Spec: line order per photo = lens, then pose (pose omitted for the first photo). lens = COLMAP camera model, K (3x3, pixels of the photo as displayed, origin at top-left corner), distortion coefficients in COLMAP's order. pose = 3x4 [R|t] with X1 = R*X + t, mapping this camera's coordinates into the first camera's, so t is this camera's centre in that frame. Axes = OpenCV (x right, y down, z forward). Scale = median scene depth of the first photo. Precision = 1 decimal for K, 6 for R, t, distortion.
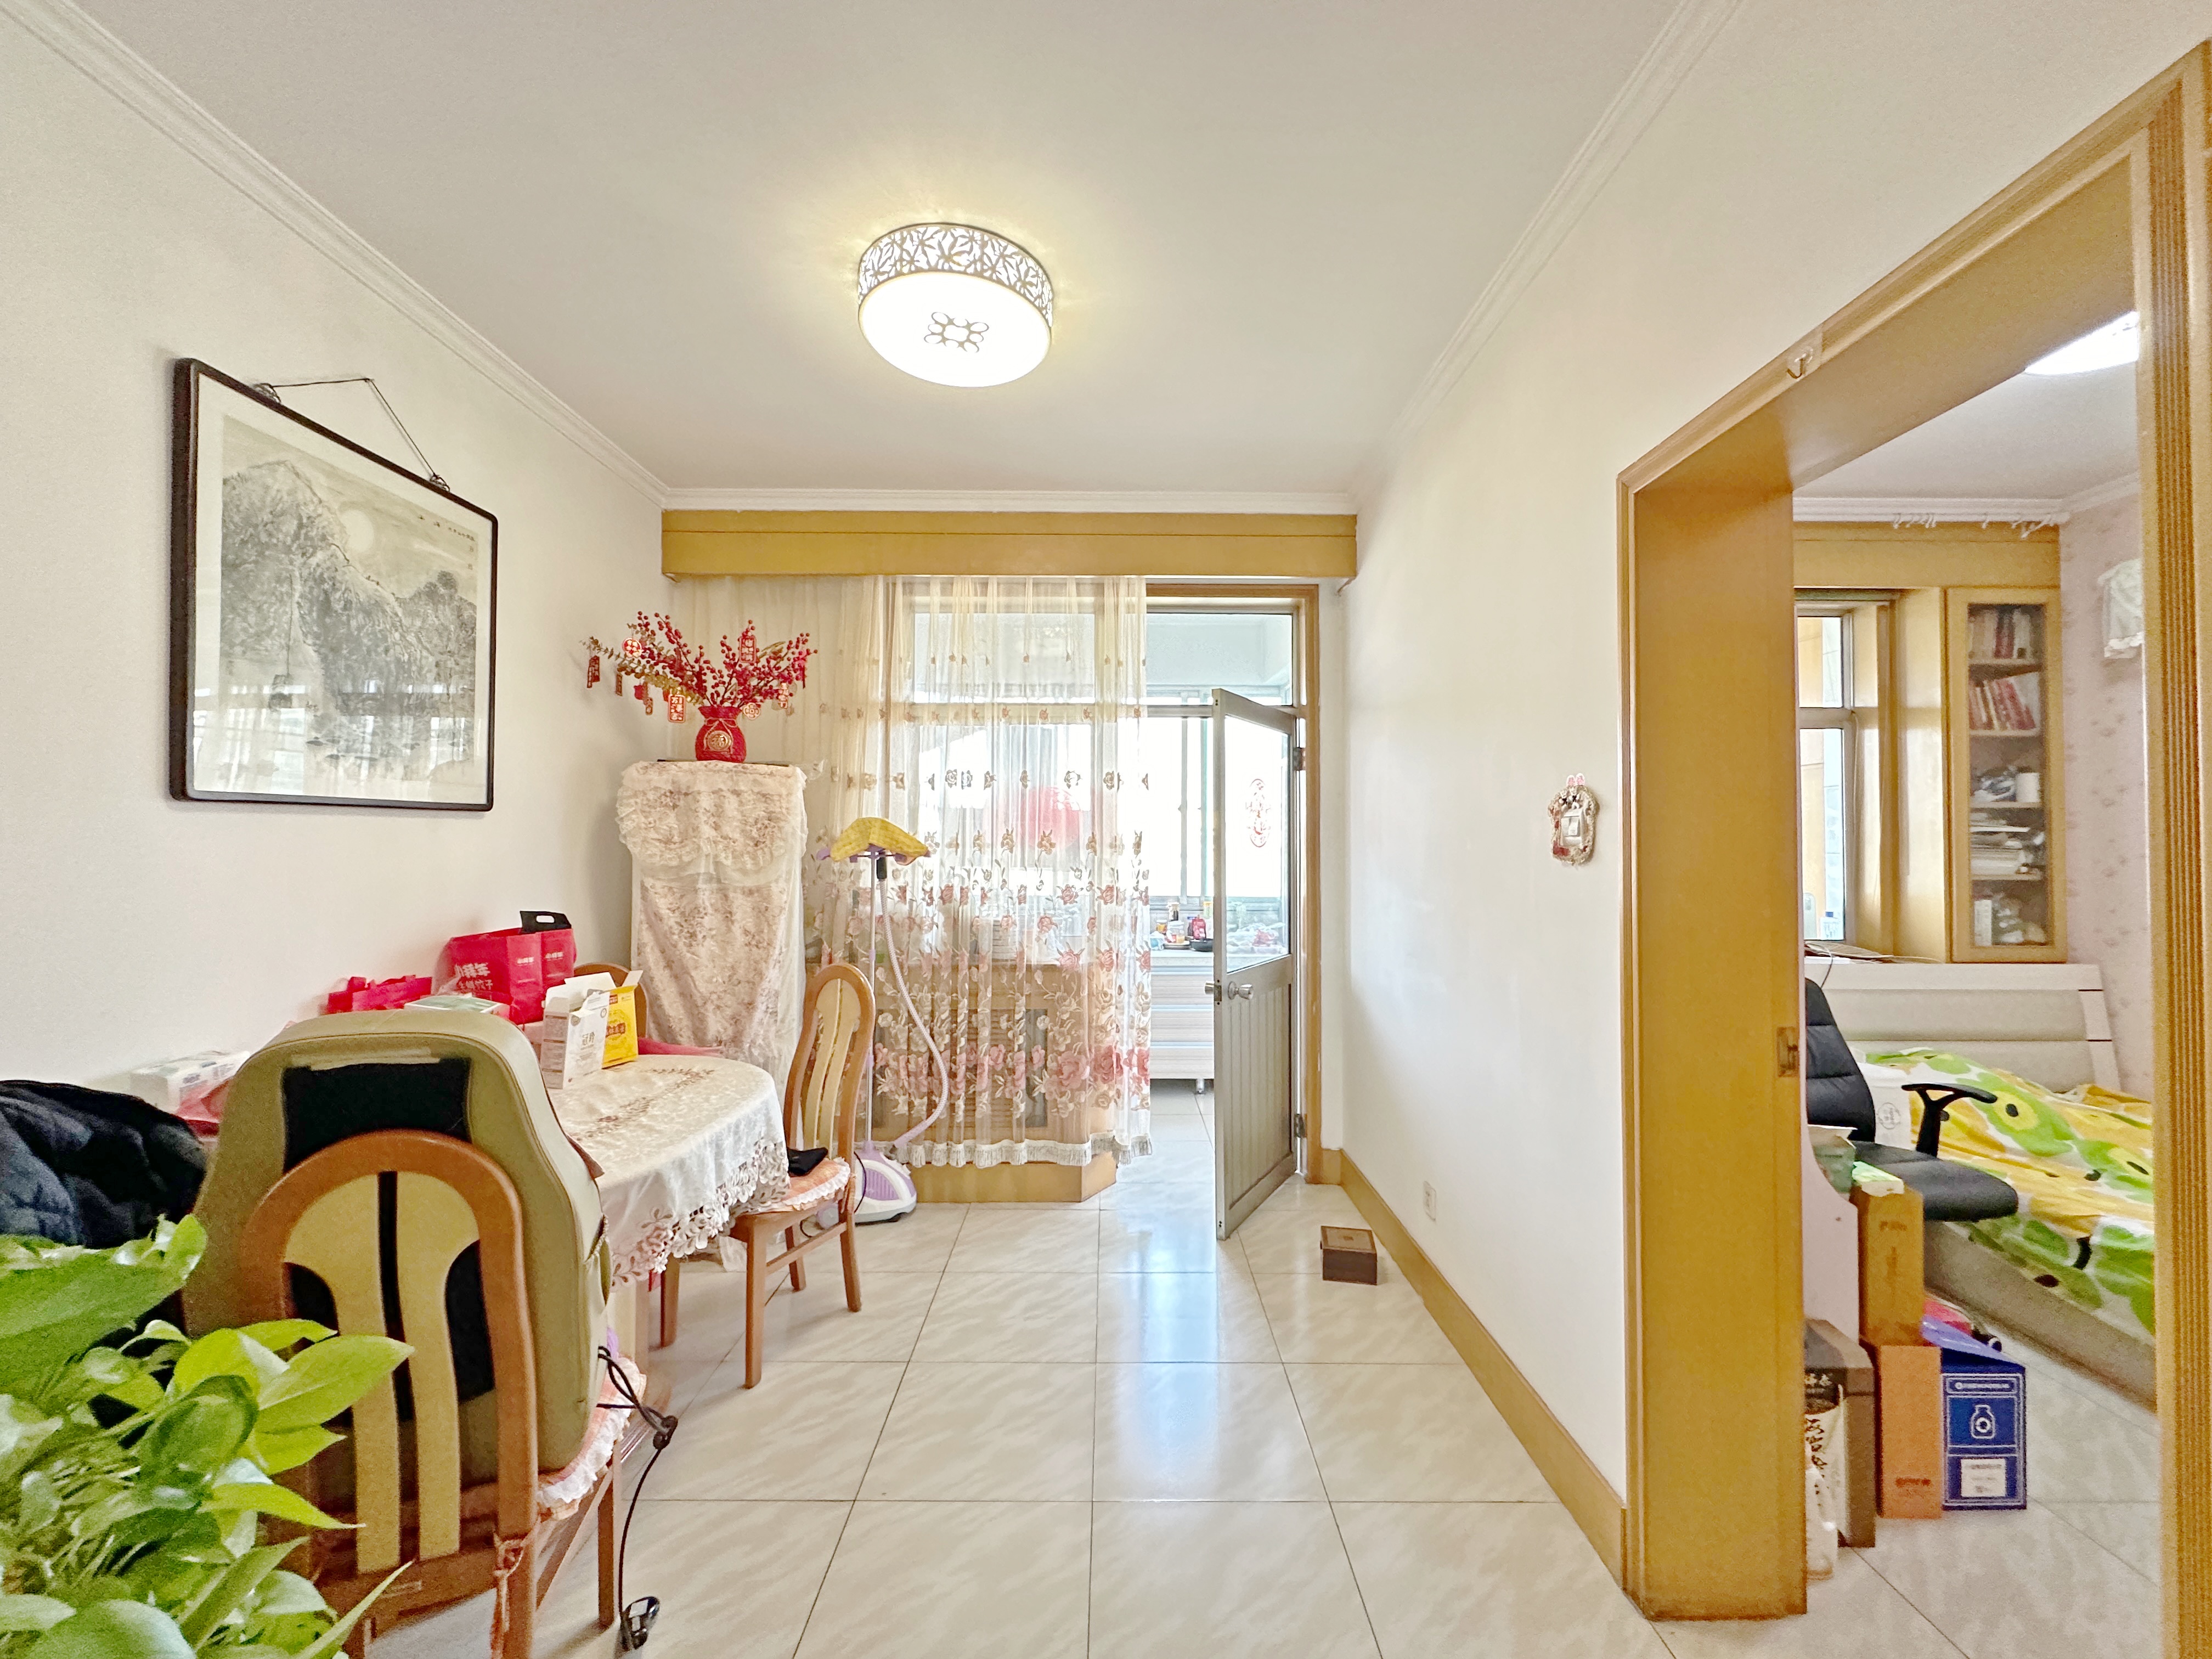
lens RADIAL K [[879.1, 0, 1112.9], [0, 879.1, 831.1], [0, 0, 1]] dist [0.003068, -0.000035]
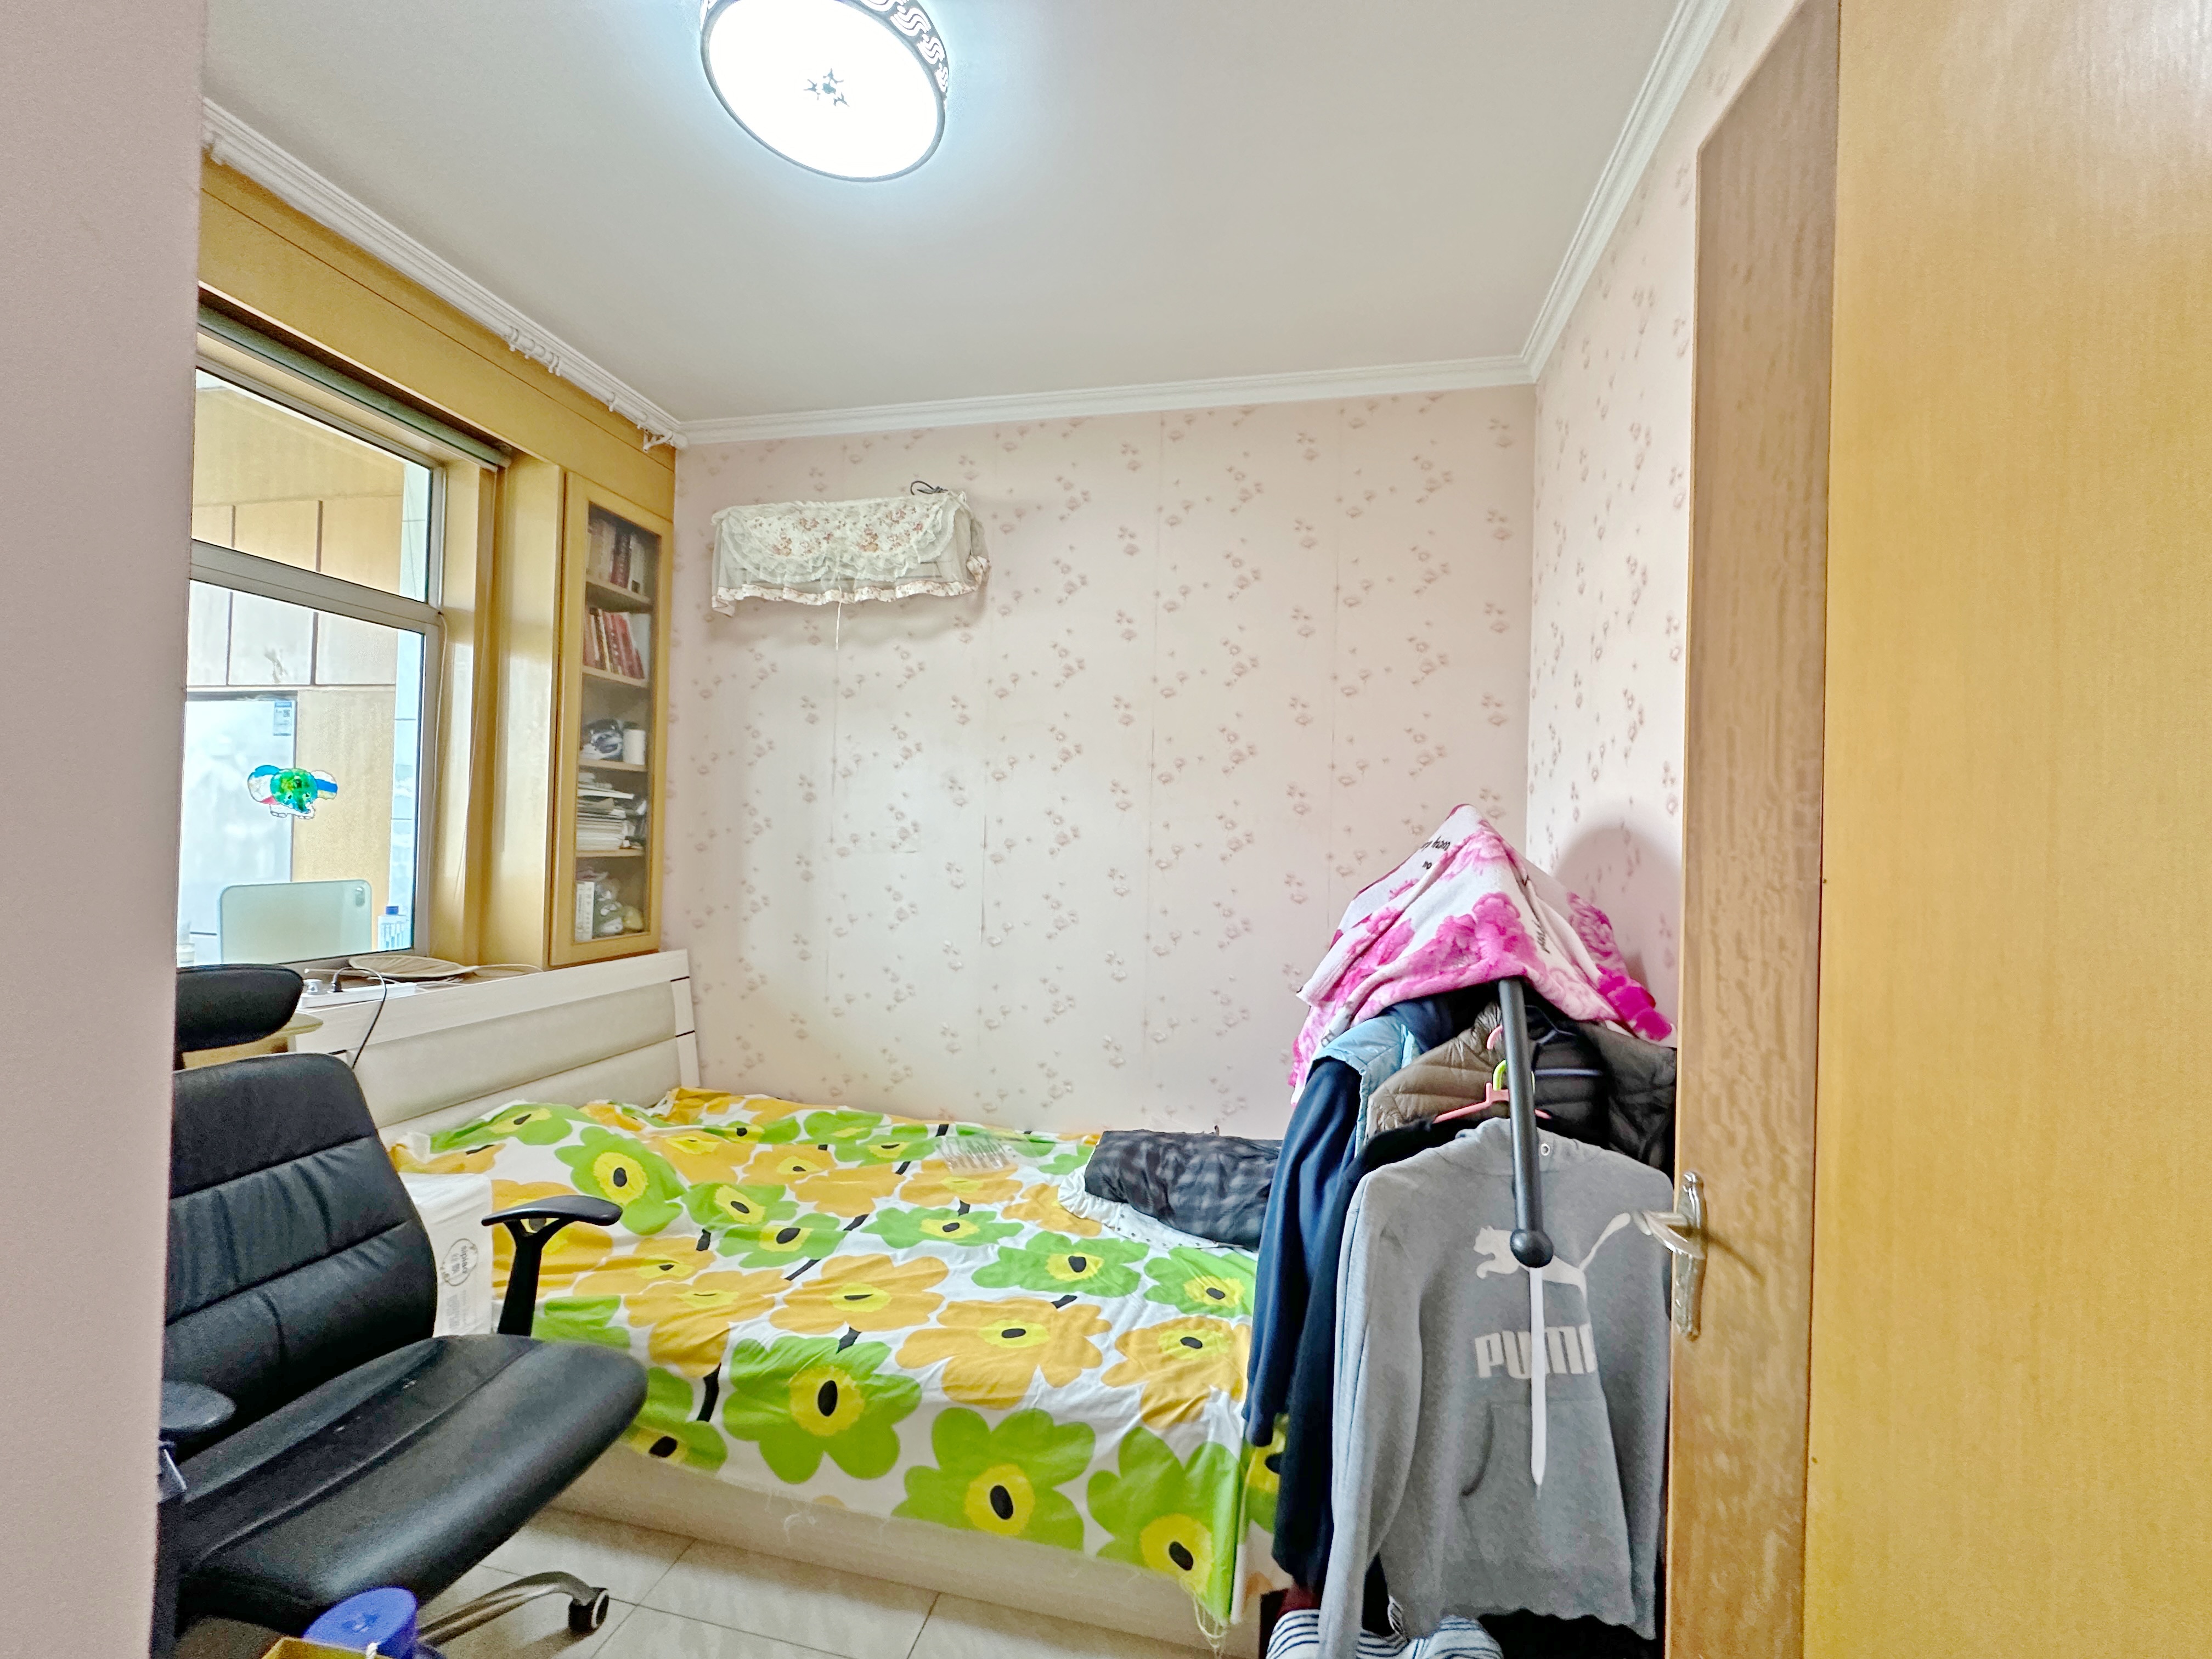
lens RADIAL K [[879.1, 0, 1113.6], [0, 879.1, 826.5], [0, 0, 1]] dist [0.003068, -0.000035]
pose [[0.219754, 0.018383, 0.975382, 0.318692], [-0.043236, 0.999024, -0.009087, 0.014905], [-0.974597, -0.040175, 0.220334, 0.365545]]
